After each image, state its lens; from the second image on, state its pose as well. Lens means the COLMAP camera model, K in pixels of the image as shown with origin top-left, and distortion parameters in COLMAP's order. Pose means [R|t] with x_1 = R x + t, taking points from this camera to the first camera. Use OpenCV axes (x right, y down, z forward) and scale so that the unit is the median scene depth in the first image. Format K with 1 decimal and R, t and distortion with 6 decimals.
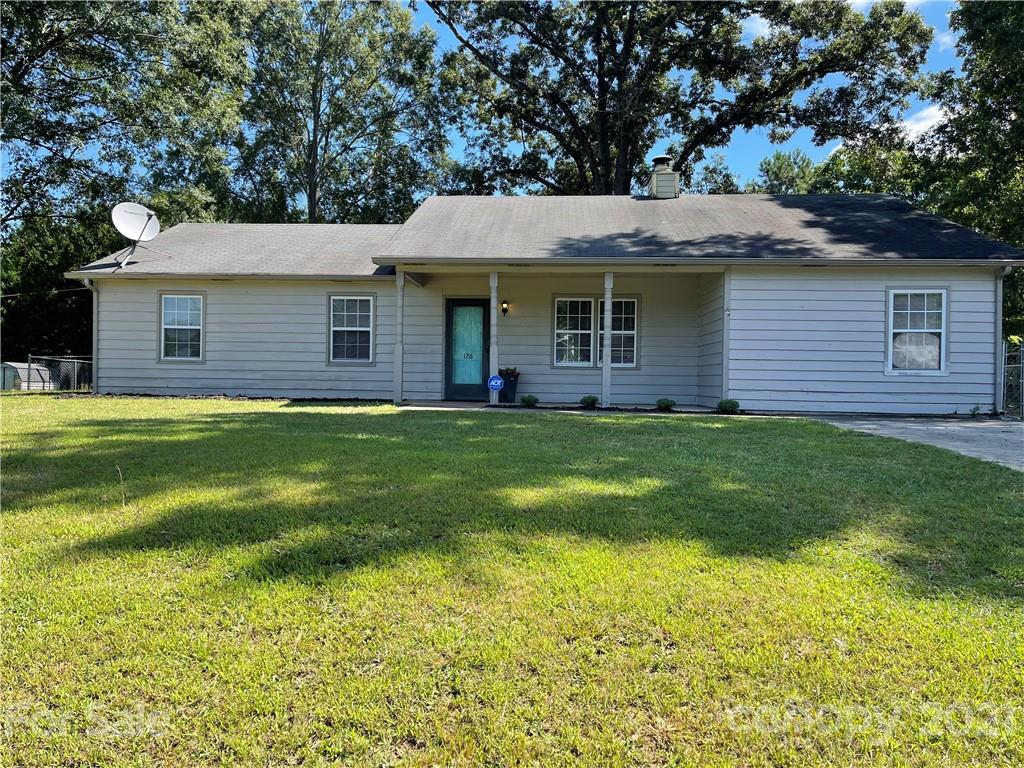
lens RADIAL K [[786.4, 0, 513.2], [0, 786.4, 381.1], [0, 0, 1]] dist [0.067091, -0.070813]
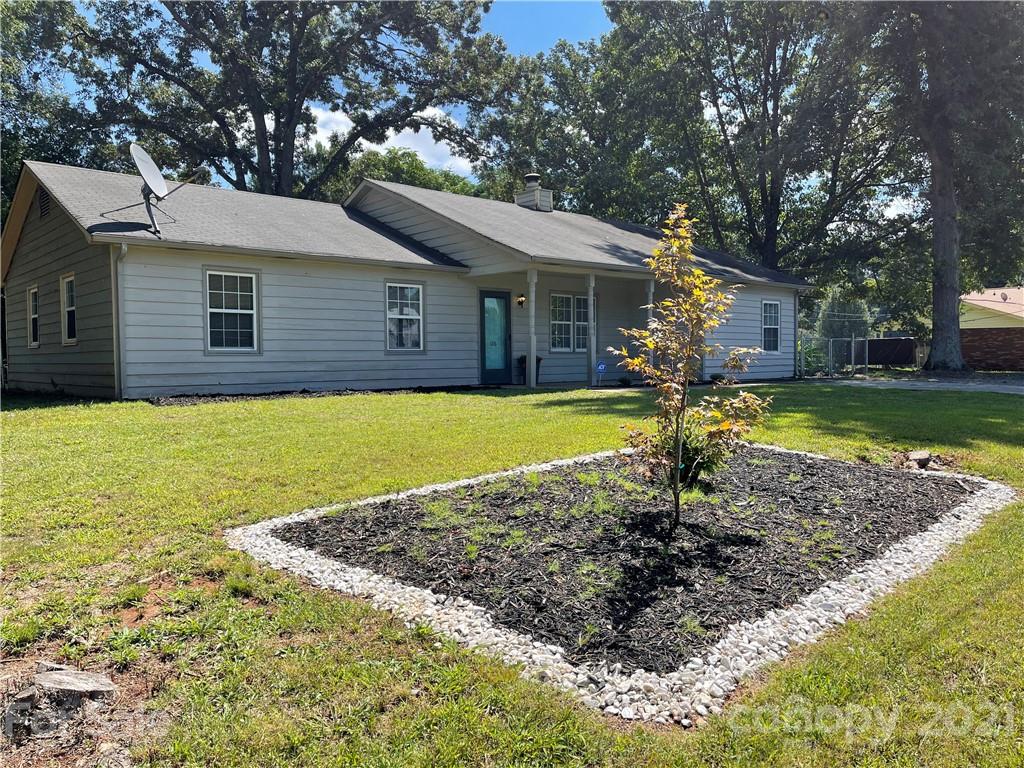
lens RADIAL K [[786.4, 0, 515.3], [0, 786.4, 386.9], [0, 0, 1]] dist [0.067091, -0.070813]
pose [[0.690536, -0.047740, 0.721721, -0.815573], [0.019059, 0.998674, 0.047825, -0.023038], [-0.723047, -0.019270, 0.690530, 0.216235]]
